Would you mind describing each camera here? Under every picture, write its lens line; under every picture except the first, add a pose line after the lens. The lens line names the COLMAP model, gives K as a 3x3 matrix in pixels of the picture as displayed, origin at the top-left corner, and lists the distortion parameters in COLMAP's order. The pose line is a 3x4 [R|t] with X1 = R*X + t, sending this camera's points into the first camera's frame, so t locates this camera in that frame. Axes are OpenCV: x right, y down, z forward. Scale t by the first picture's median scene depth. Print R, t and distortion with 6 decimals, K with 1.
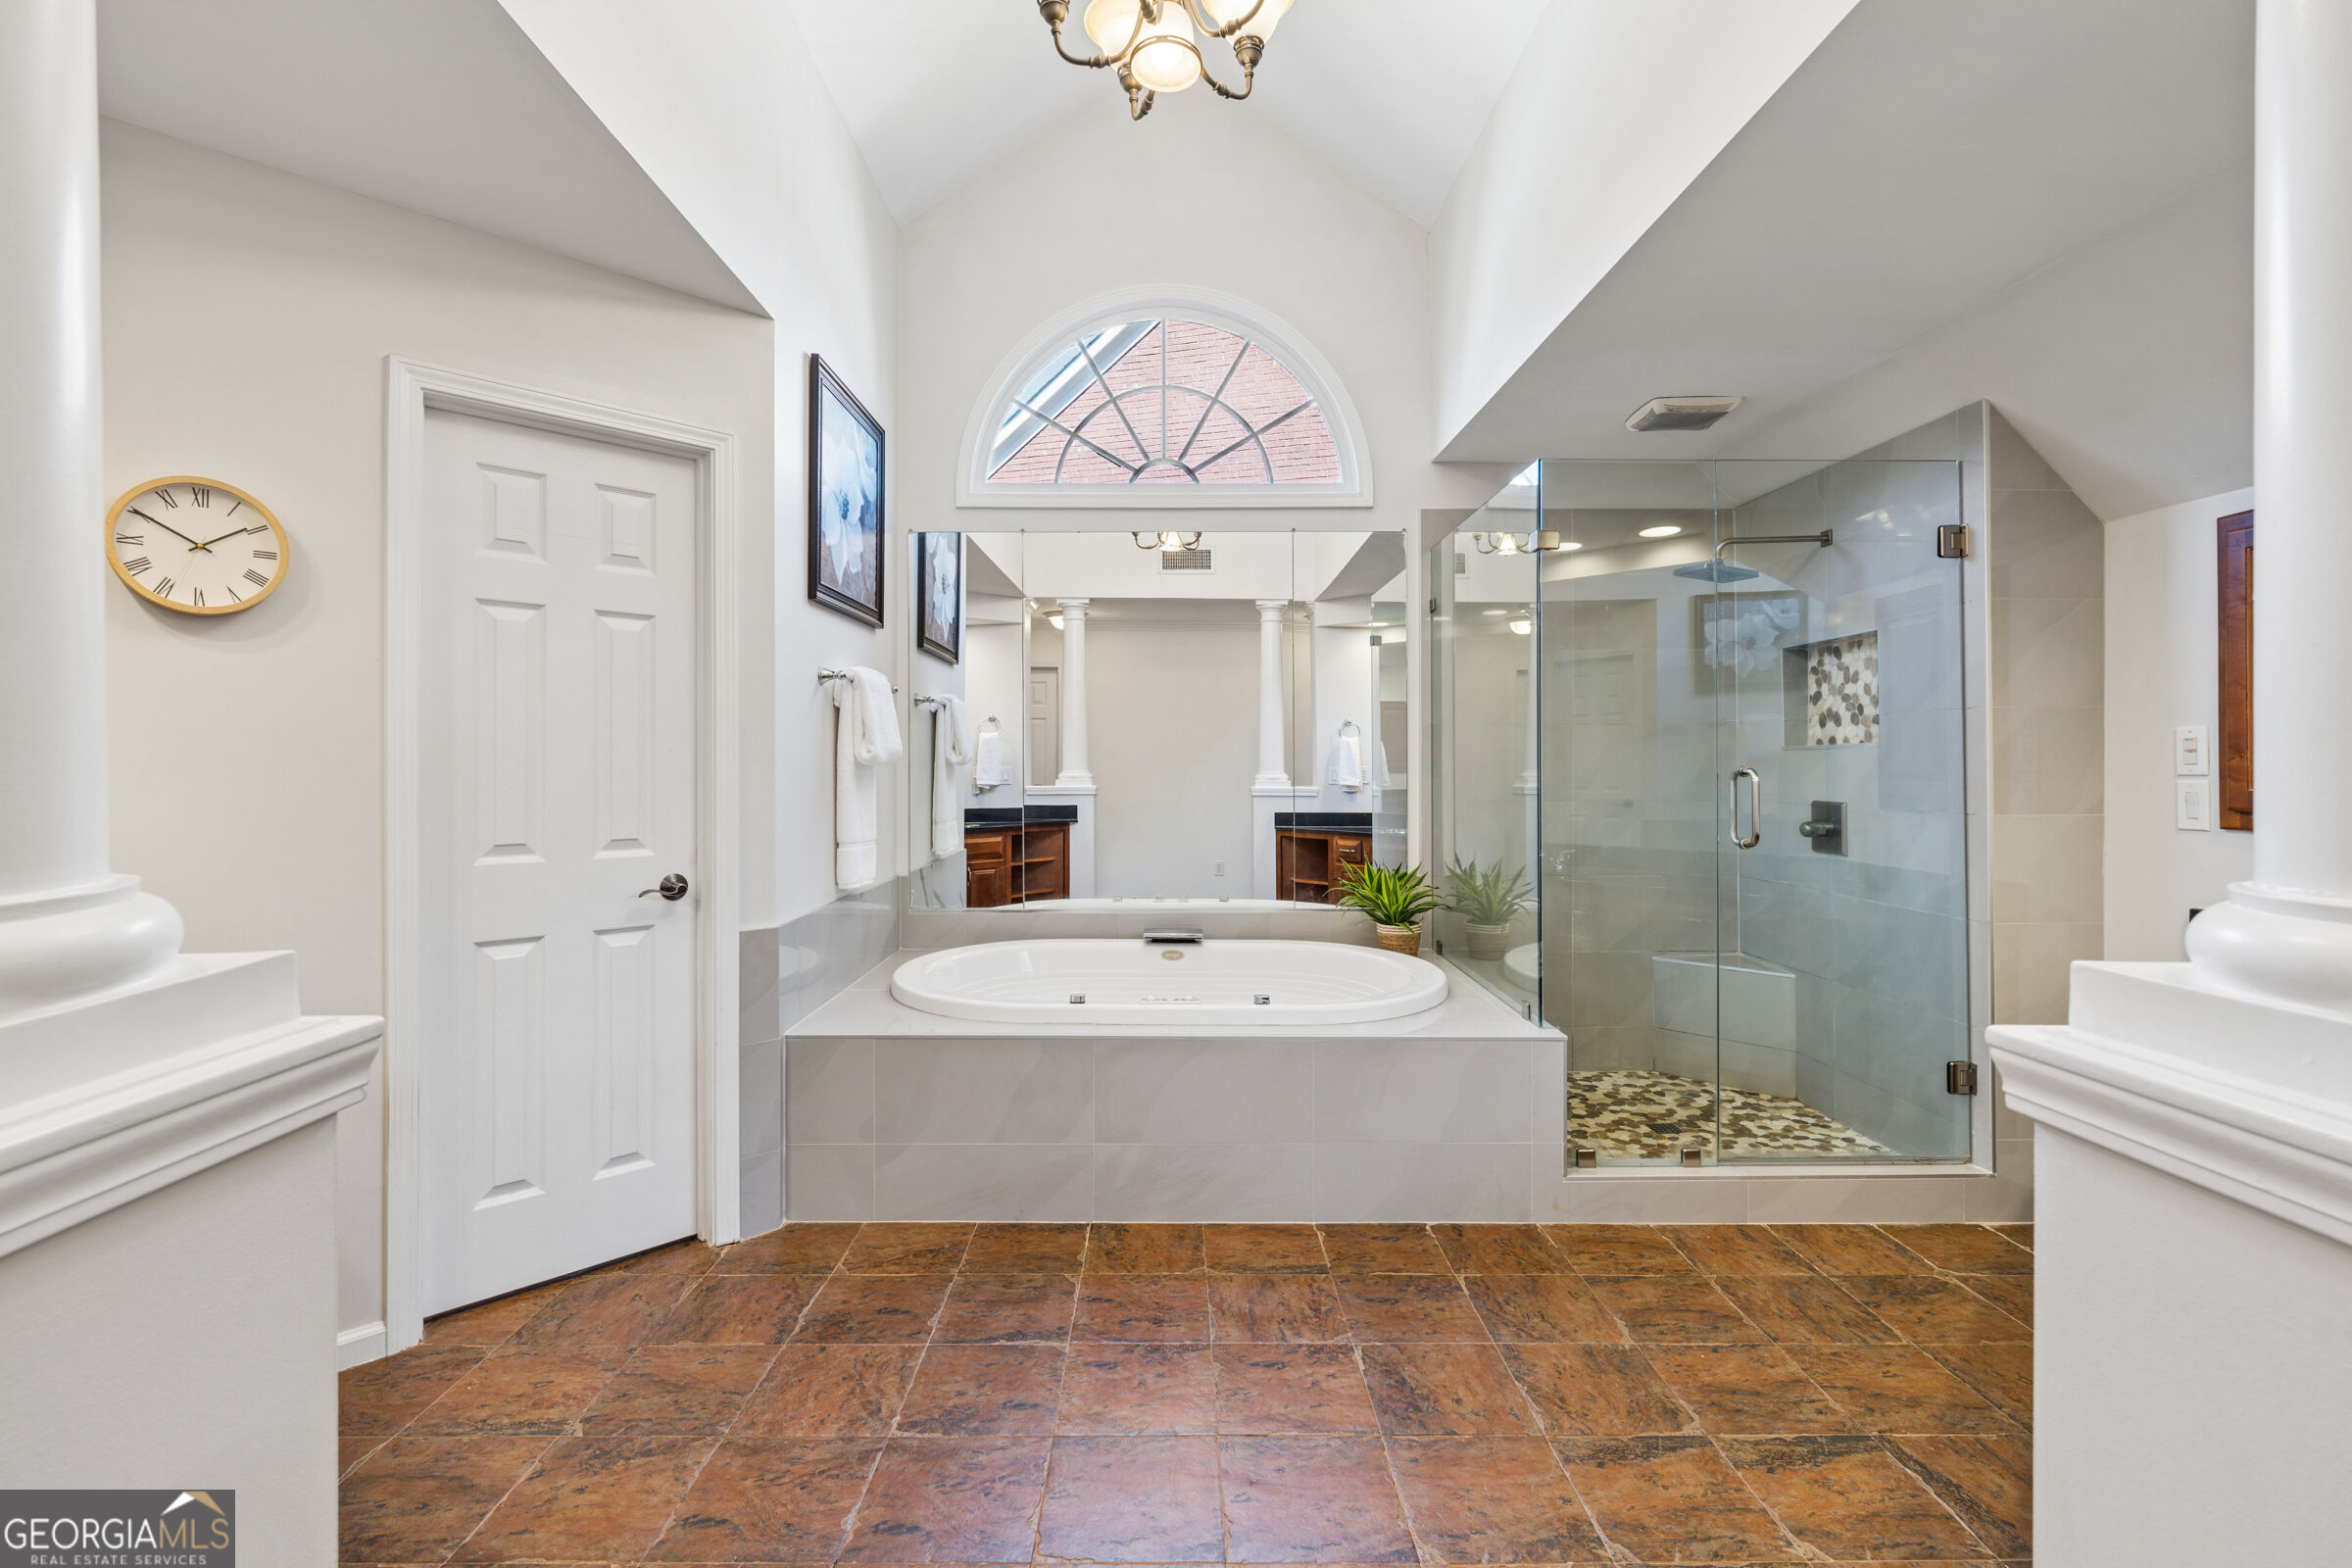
lens RADIAL K [[1036.4, 0, 1186.8], [0, 1036.4, 747.4], [0, 0, 1]] dist [-0.001038, -0.000083]
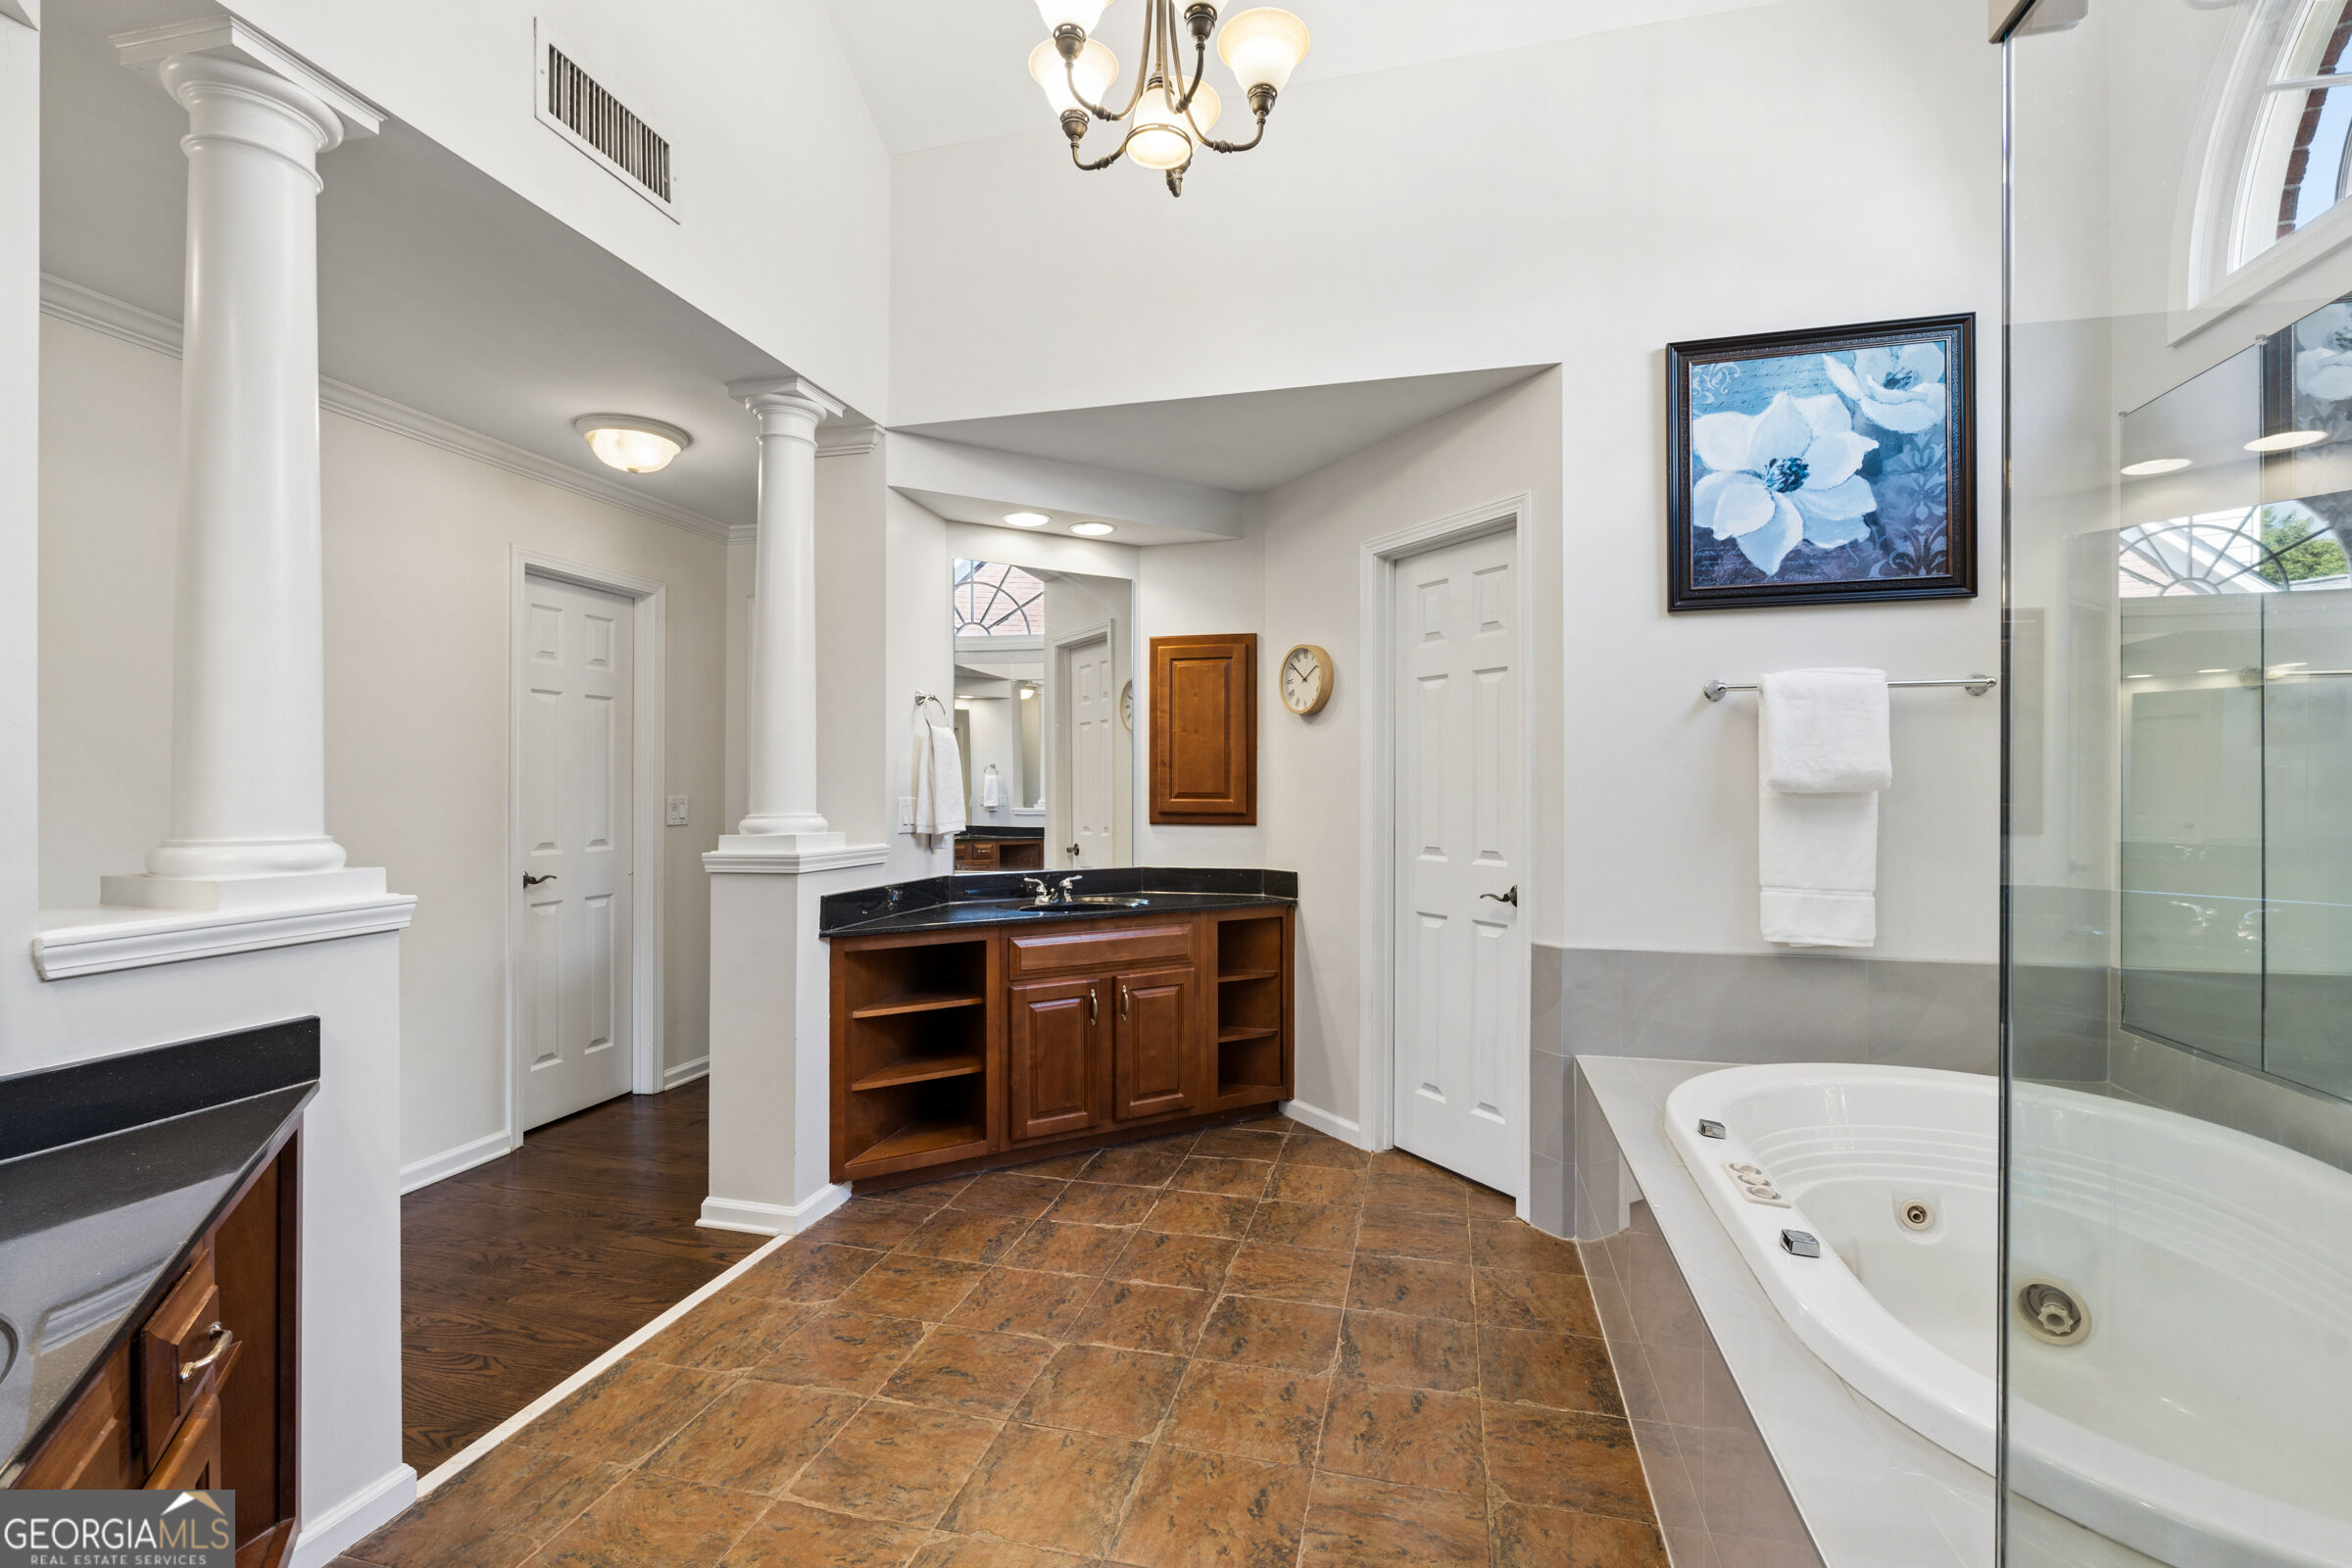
lens RADIAL K [[1036.4, 0, 1181.9], [0, 1036.4, 793.3], [0, 0, 1]] dist [-0.001038, -0.000083]
pose [[-0.254581, -0.000475, -0.967051, 0.869293], [0.010803, 0.999936, -0.003336, 0.022360], [0.966991, -0.011296, -0.254560, 1.112372]]
